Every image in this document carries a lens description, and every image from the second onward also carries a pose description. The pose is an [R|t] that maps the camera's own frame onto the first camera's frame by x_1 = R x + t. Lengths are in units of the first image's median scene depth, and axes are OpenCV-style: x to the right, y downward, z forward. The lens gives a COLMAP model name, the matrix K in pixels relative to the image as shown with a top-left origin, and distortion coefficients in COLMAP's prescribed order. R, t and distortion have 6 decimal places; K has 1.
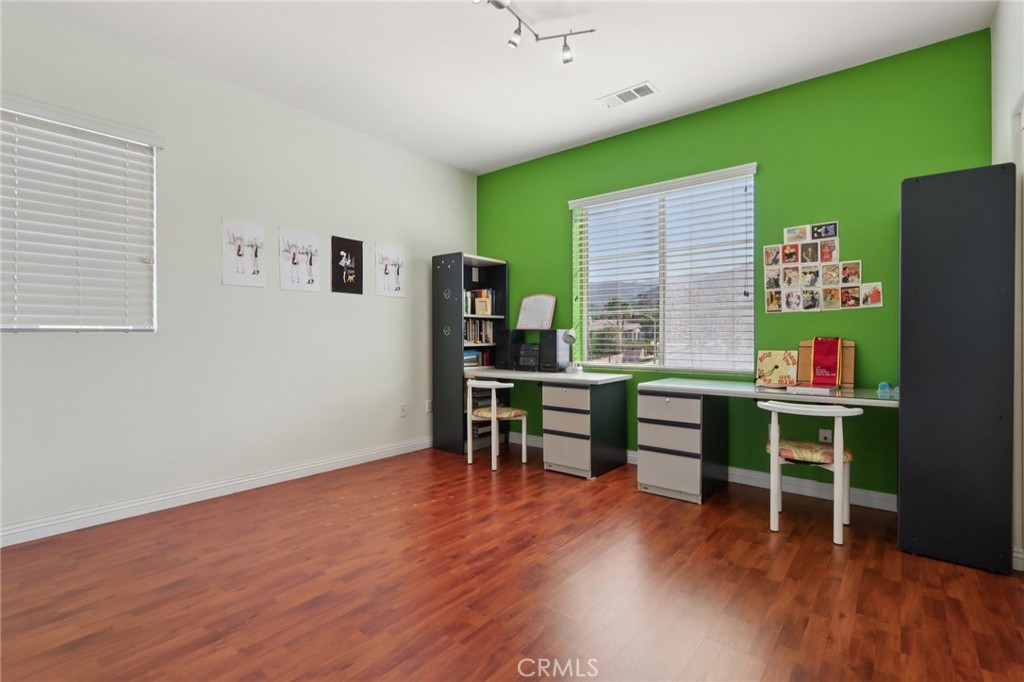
lens RADIAL K [[479.9, 0, 513.8], [0, 479.9, 339.6], [0, 0, 1]] dist [-0.000533, -0.000110]
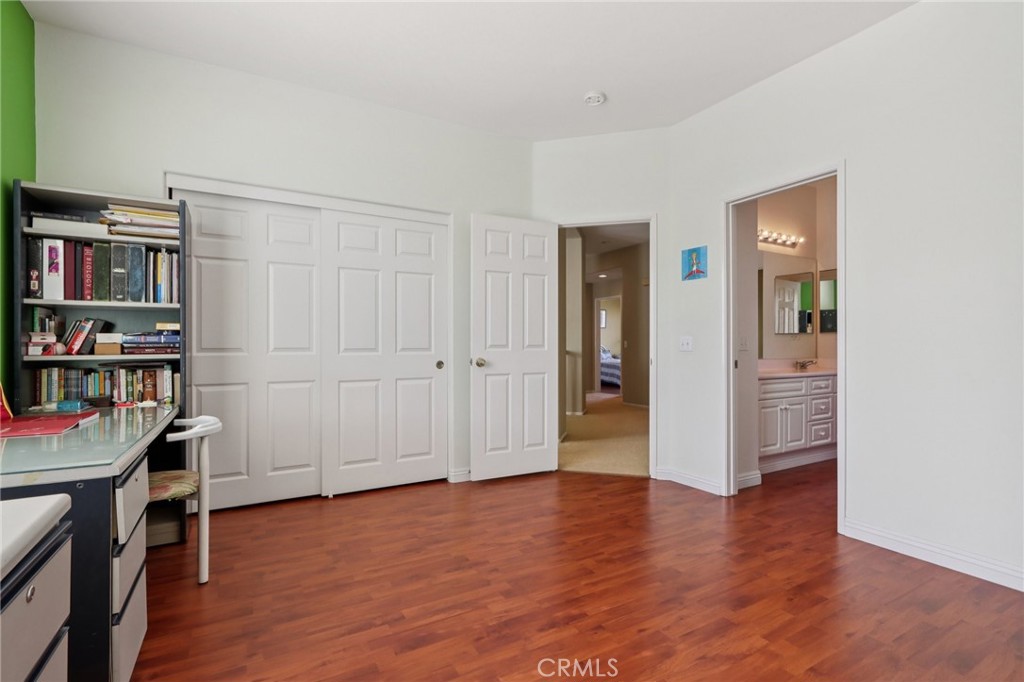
lens RADIAL K [[479.9, 0, 510.9], [0, 479.9, 343.6], [0, 0, 1]] dist [-0.000533, -0.000110]
pose [[-0.932837, 0.000181, 0.360299, -0.298451], [0.001350, 0.999995, 0.002993, -0.010248], [-0.360297, 0.003278, -0.932832, 1.967632]]
